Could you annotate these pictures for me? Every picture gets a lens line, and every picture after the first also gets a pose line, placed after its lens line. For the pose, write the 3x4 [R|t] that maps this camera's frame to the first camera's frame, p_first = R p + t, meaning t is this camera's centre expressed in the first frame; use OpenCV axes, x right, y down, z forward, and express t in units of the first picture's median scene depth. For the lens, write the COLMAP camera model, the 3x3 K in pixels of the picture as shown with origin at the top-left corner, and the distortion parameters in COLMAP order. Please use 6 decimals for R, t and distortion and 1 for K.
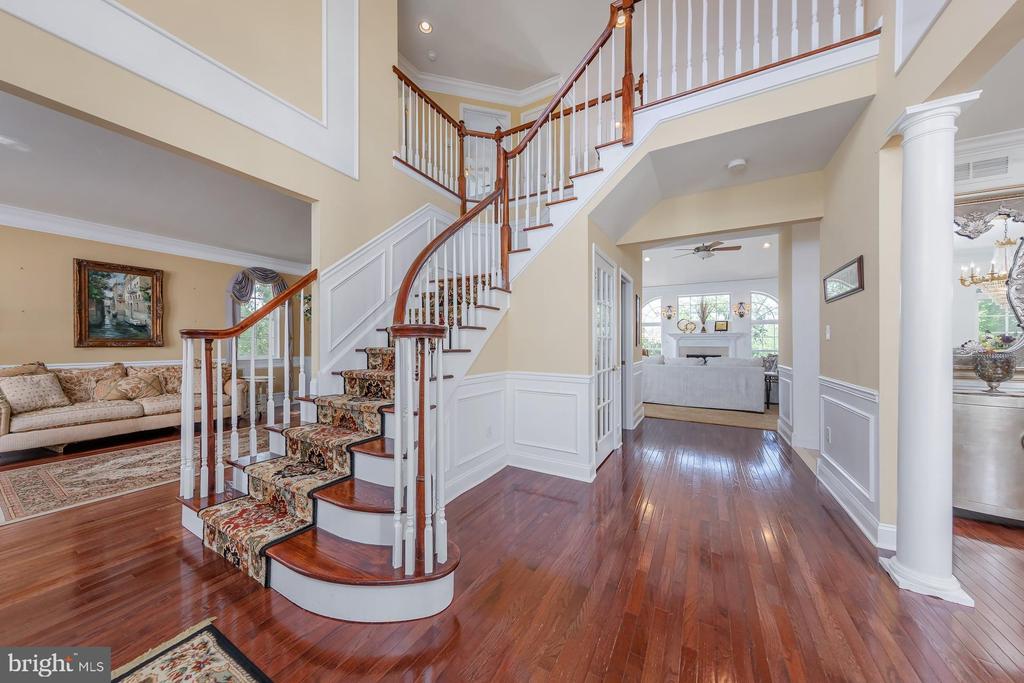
lens RADIAL K [[357.7, 0, 509.2], [0, 357.7, 344.3], [0, 0, 1]] dist [0.002779, 0.000110]
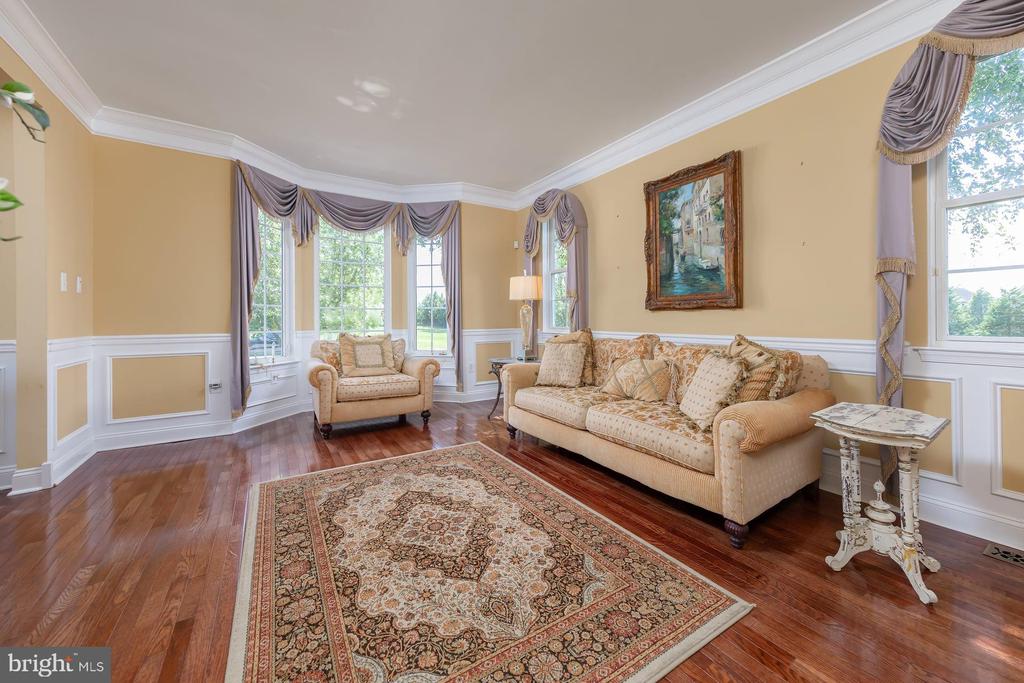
lens RADIAL K [[390.2, 0, 521.2], [0, 390.2, 317.6], [0, 0, 1]] dist [0.013326, -0.000491]
pose [[-0.450361, -0.001217, -0.892846, -0.388711], [-0.001460, 0.999999, -0.000627, 0.022908], [0.892845, 0.001021, -0.450363, 1.060589]]
